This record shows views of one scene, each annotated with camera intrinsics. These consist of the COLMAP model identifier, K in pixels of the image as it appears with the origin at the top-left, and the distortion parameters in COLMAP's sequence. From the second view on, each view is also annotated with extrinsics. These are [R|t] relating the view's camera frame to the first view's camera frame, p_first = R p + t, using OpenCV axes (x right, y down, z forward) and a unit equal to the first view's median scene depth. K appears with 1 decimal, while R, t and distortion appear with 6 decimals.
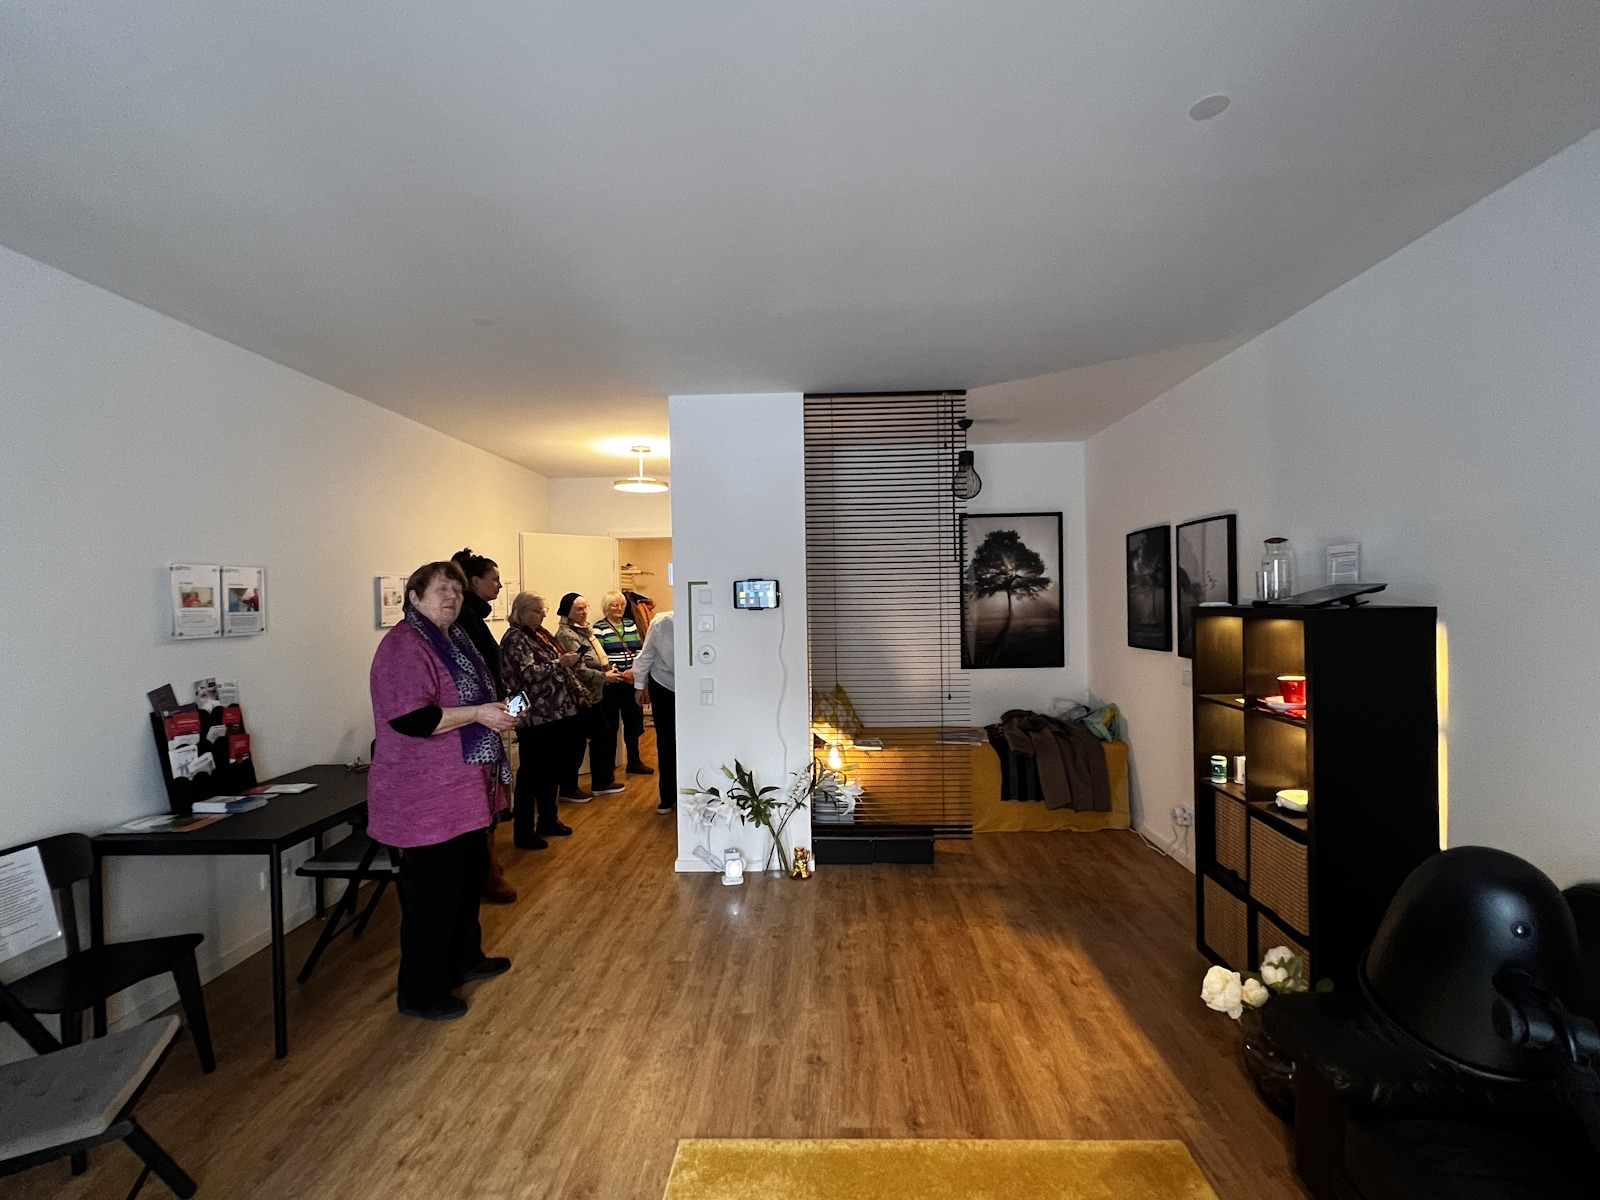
lens RADIAL K [[702.5, 0, 800.9], [0, 702.5, 603.3], [0, 0, 1]] dist [-0.000023, 0.000519]
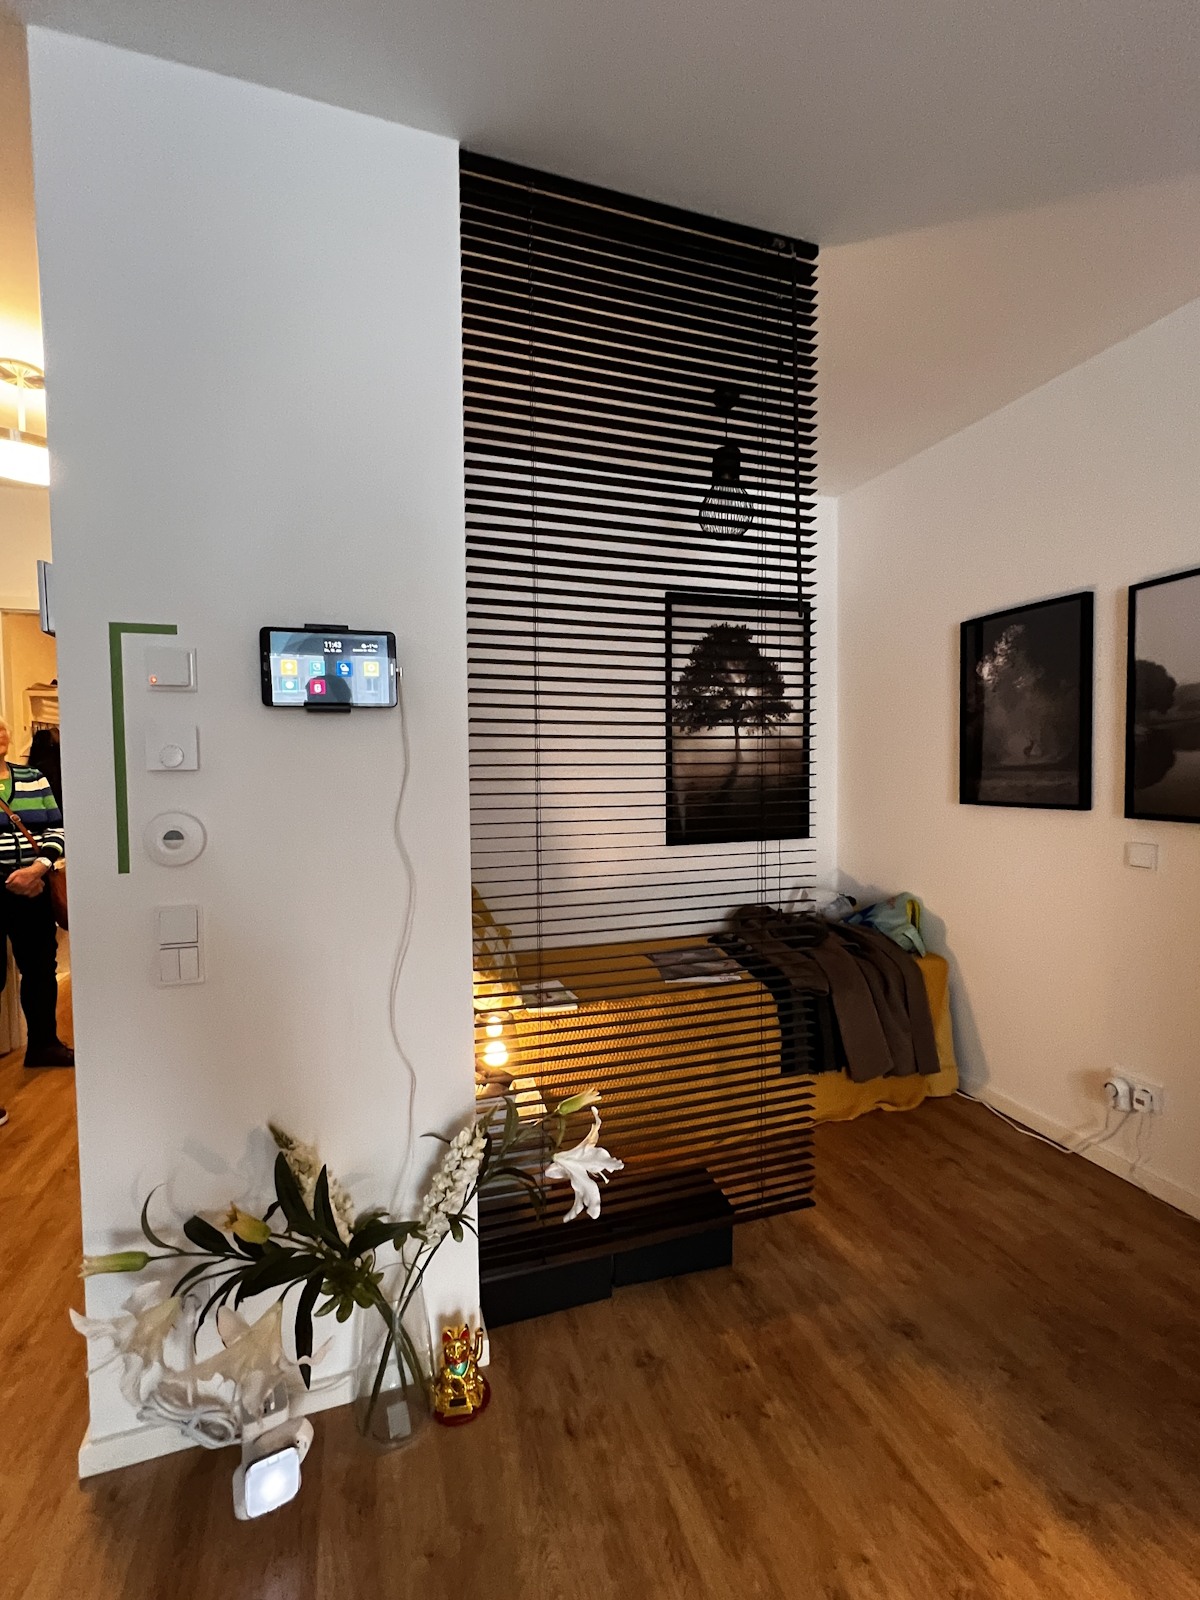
lens RADIAL K [[702.5, 0, 600.8], [0, 702.5, 795.0], [0, 0, 1]] dist [-0.000023, 0.000519]
pose [[0.933360, -0.008006, 0.358853, -0.055254], [-0.004610, 0.999401, 0.034287, 0.033595], [-0.358913, -0.033656, 0.932764, 0.530639]]
